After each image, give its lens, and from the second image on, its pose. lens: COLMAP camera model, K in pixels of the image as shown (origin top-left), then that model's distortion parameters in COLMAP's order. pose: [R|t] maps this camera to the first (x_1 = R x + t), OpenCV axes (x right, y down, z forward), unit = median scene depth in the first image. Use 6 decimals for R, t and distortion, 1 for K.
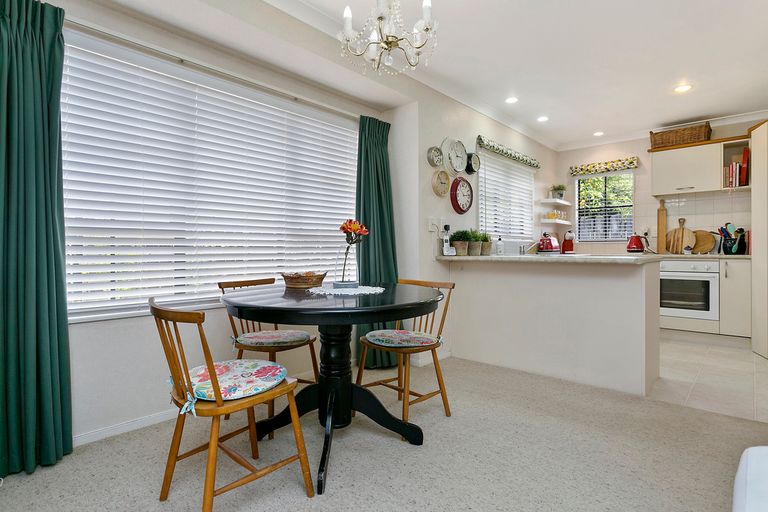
lens RADIAL K [[407.1, 0, 377.0], [0, 407.1, 250.2], [0, 0, 1]] dist [-0.000592, 0.002366]
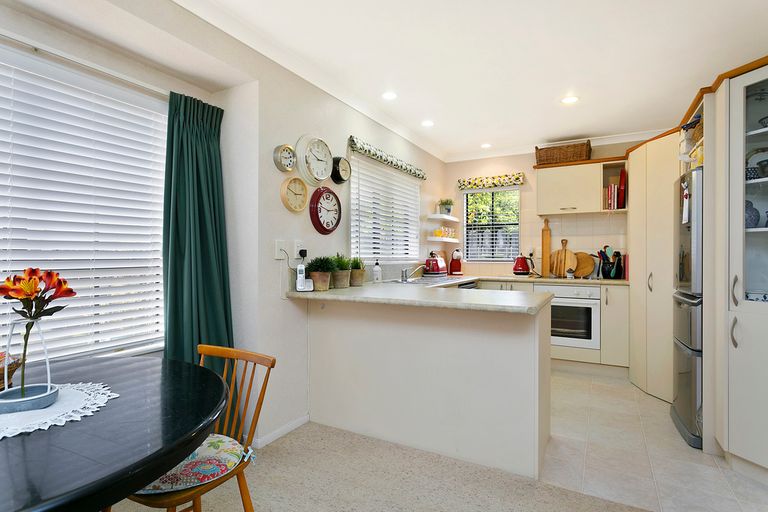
lens RADIAL K [[407.1, 0, 384.0], [0, 407.1, 252.6], [0, 0, 1]] dist [-0.000592, 0.002366]
pose [[0.968955, 0.003792, 0.247207, 0.113638], [-0.002608, 0.999984, -0.005117, -0.046394], [-0.247222, 0.004313, 0.968949, 0.200371]]
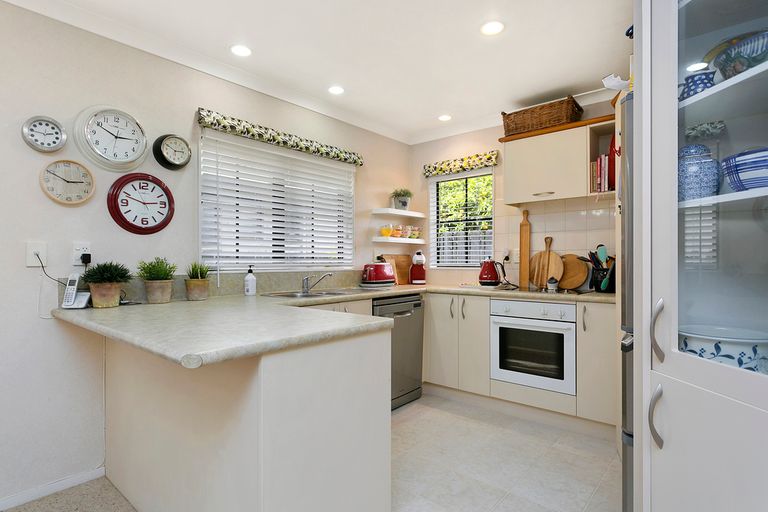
lens RADIAL K [[407.1, 0, 390.5], [0, 407.1, 258.8], [0, 0, 1]] dist [-0.000592, 0.002366]
pose [[0.999298, -0.003479, 0.037297, 0.510942], [0.003504, 0.999994, -0.000618, -0.046633], [-0.037294, 0.000748, 0.999304, 0.351840]]
